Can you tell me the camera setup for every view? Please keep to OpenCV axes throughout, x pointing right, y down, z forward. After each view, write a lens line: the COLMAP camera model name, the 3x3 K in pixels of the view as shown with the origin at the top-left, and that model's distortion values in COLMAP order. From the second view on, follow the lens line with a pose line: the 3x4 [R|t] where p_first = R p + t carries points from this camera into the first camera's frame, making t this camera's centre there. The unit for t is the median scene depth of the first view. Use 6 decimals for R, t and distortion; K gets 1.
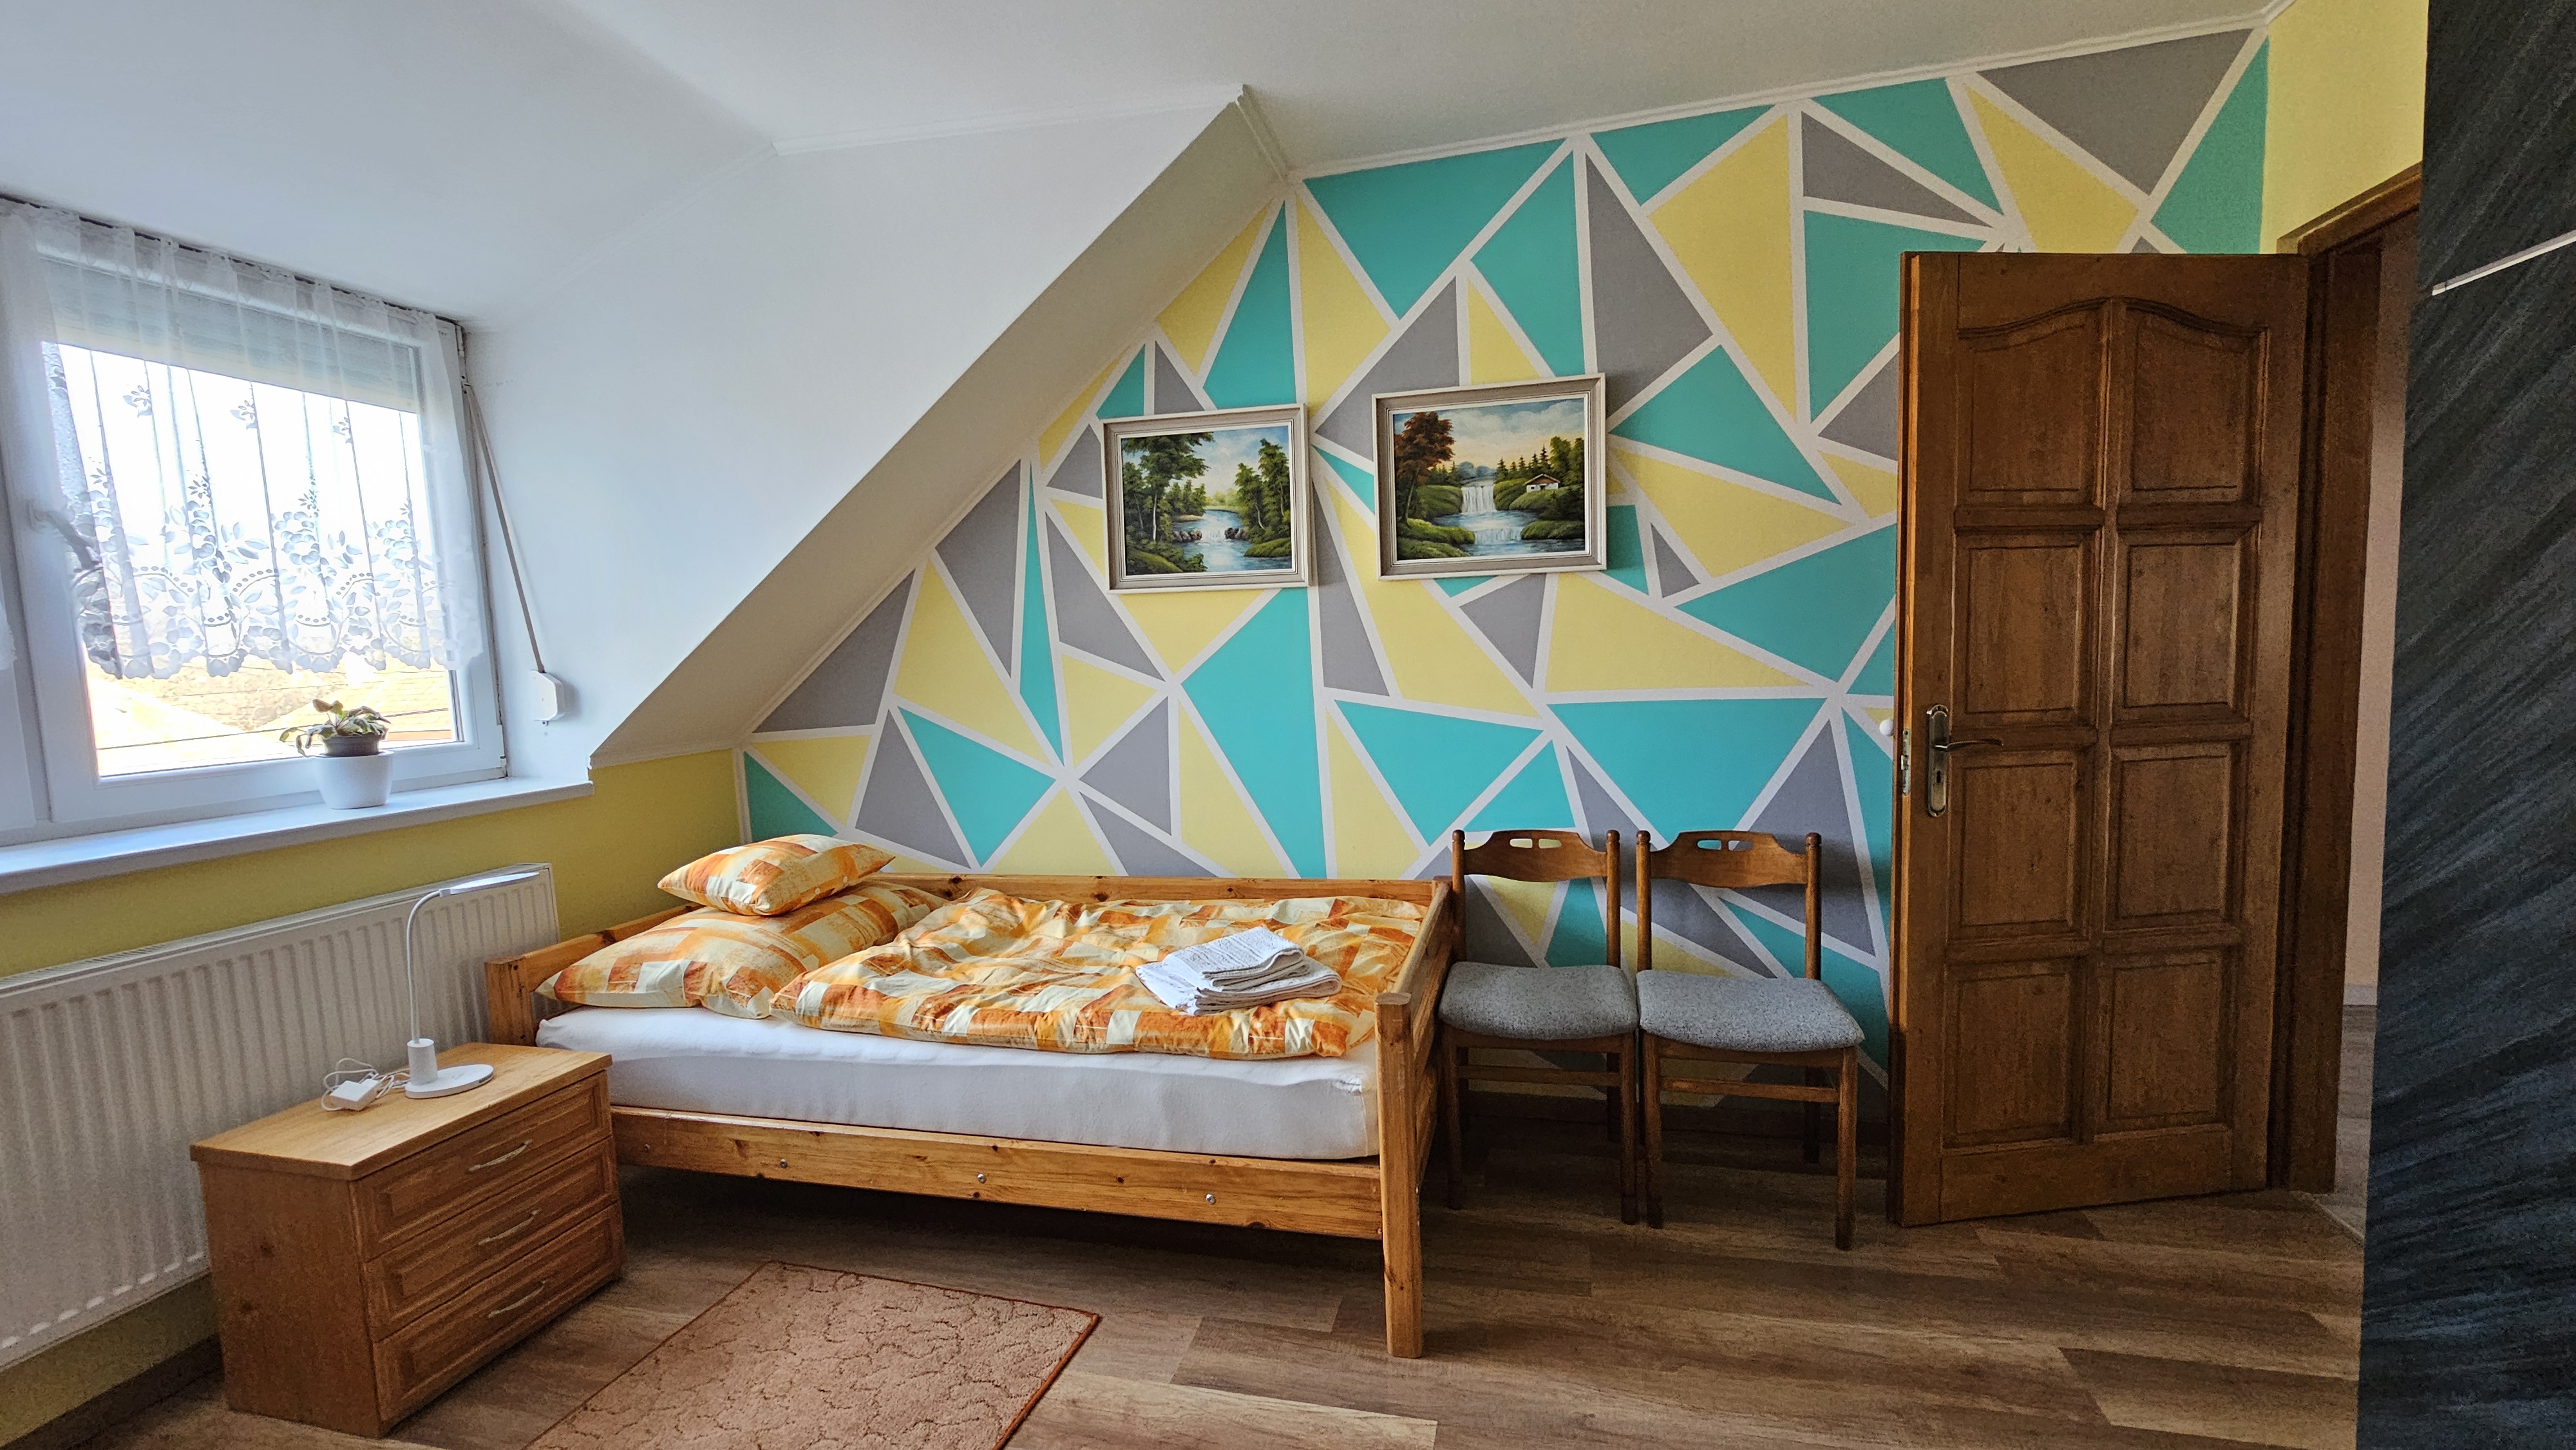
lens RADIAL K [[1048.1, 0, 1302.6], [0, 1048.1, 736.5], [0, 0, 1]] dist [0.001341, -0.000340]
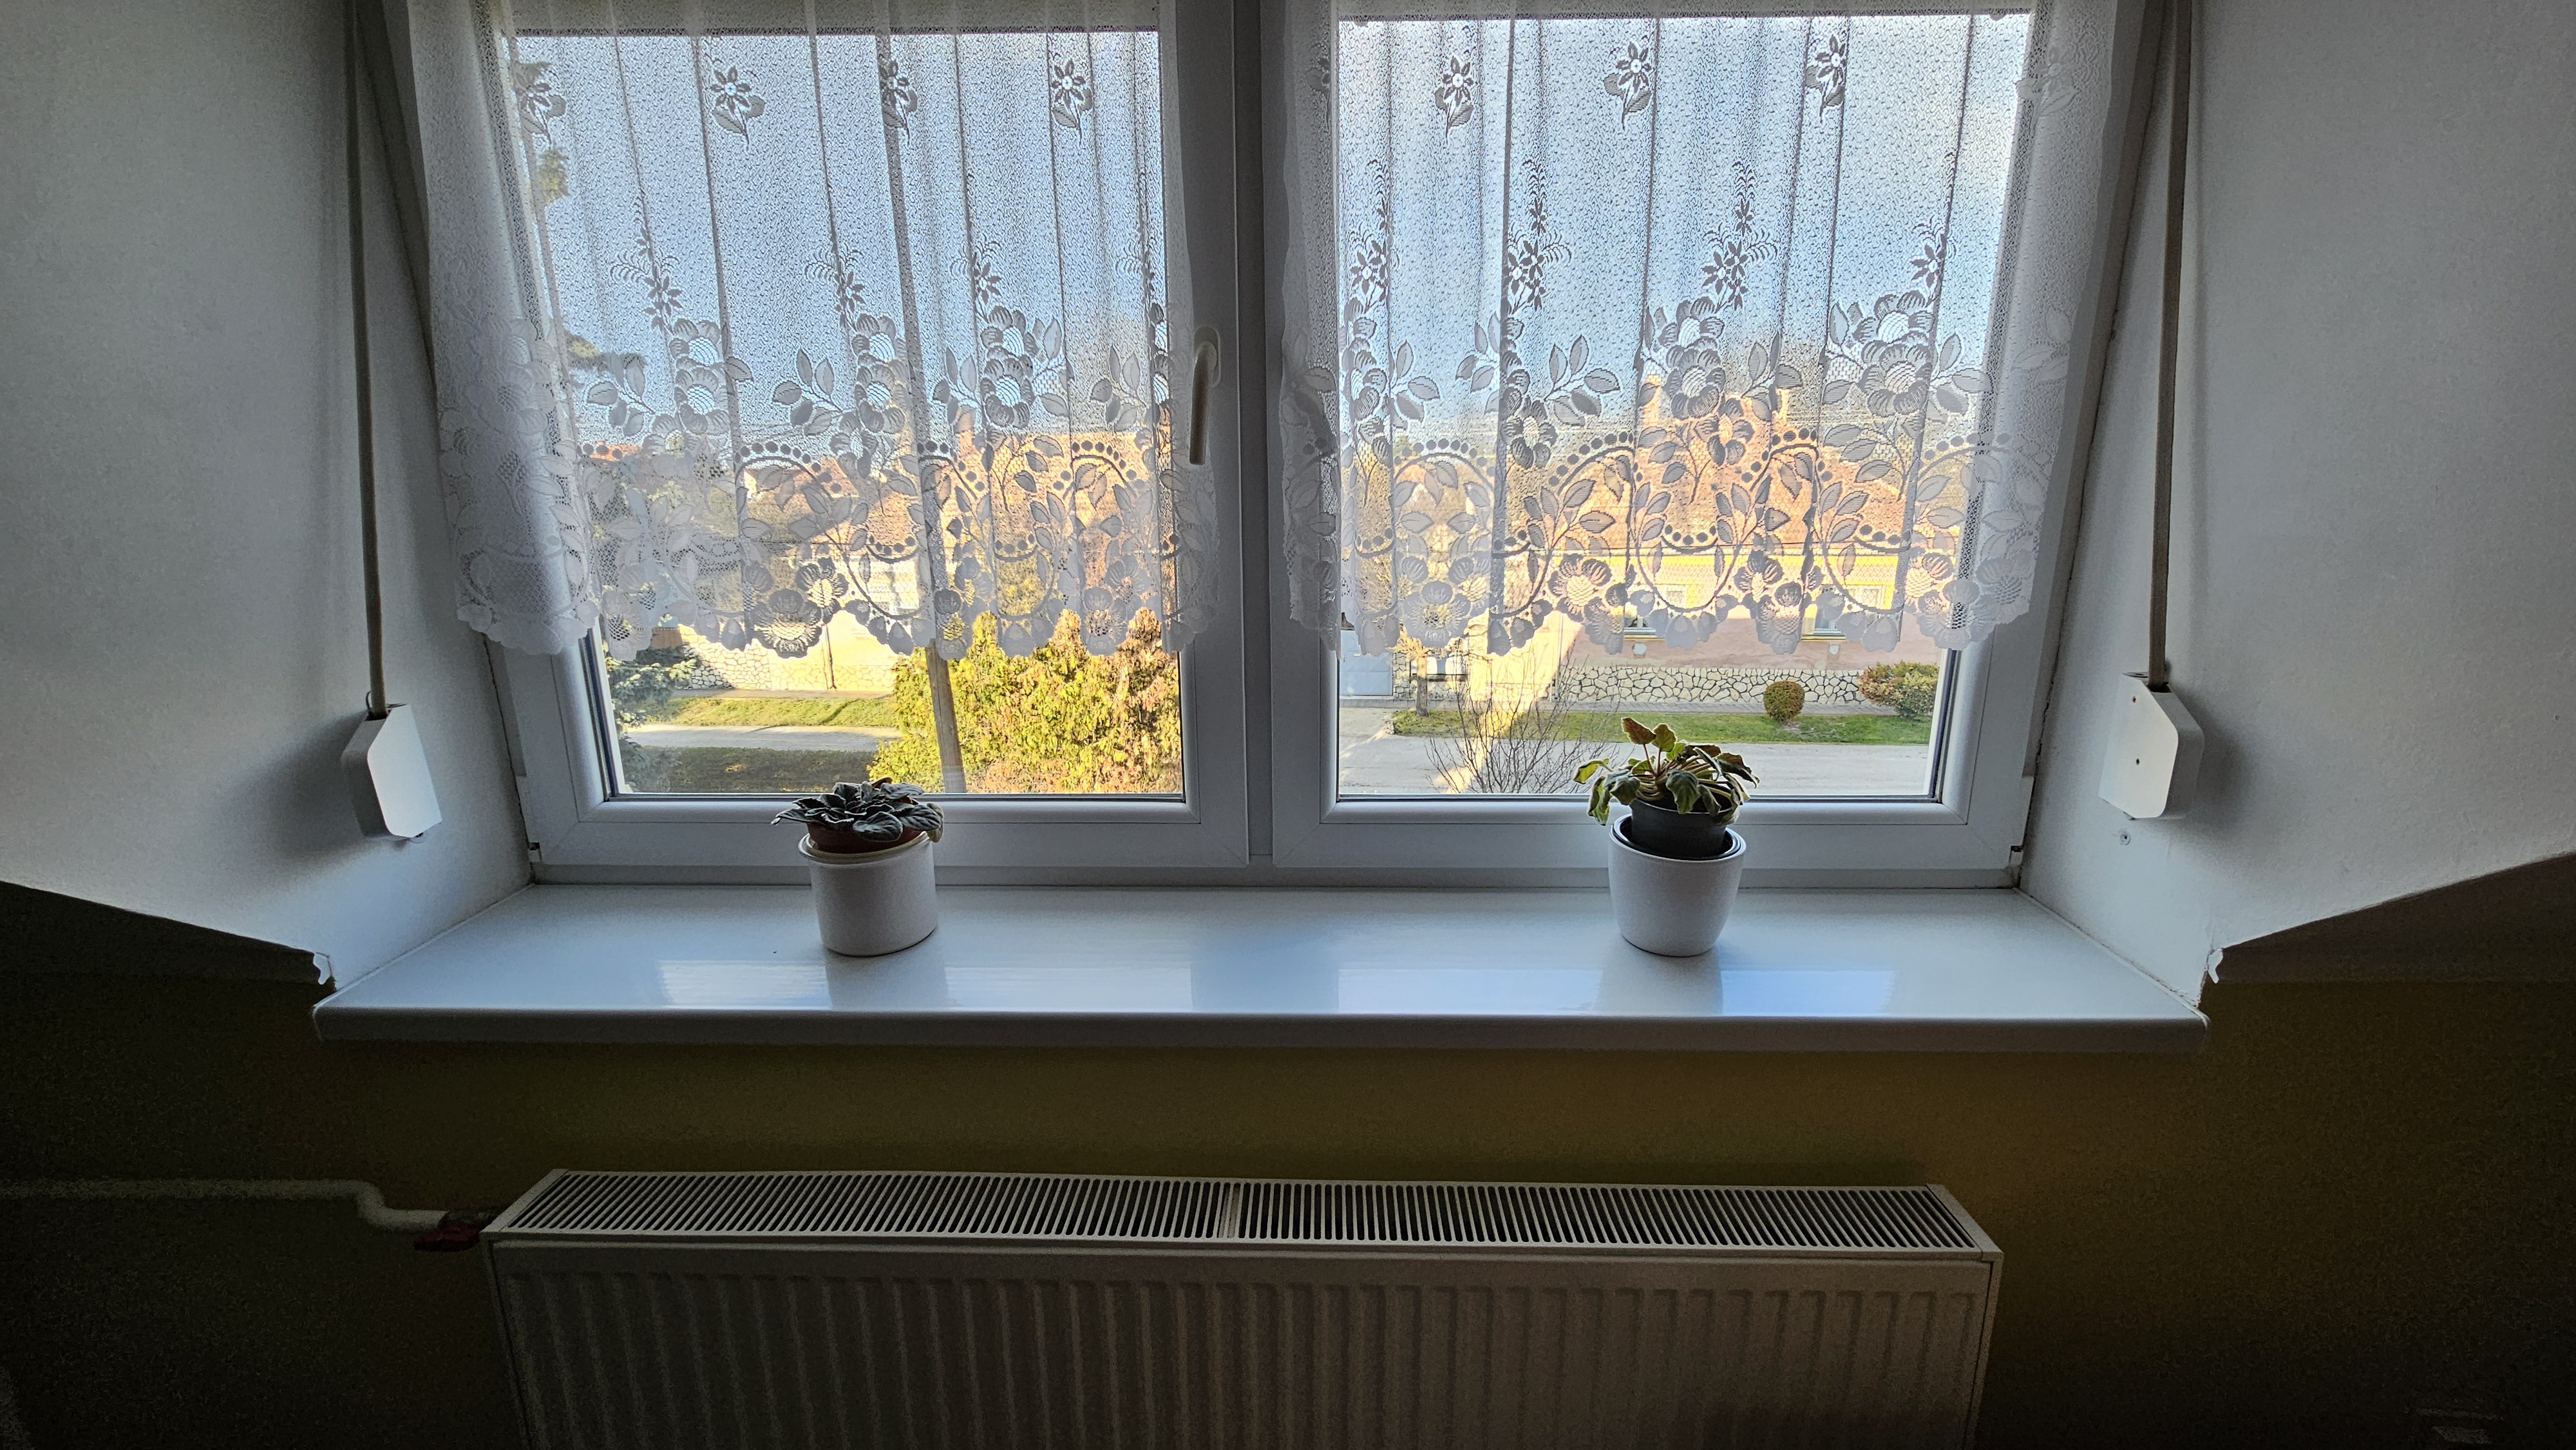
lens RADIAL K [[1048.1, 0, 1299.2], [0, 1048.1, 734.5], [0, 0, 1]] dist [0.001341, -0.000340]
pose [[0.210276, 0.263681, -0.941412, -0.505305], [-0.093867, 0.963938, 0.249024, -0.126707], [0.973125, 0.036004, 0.227444, 0.719777]]
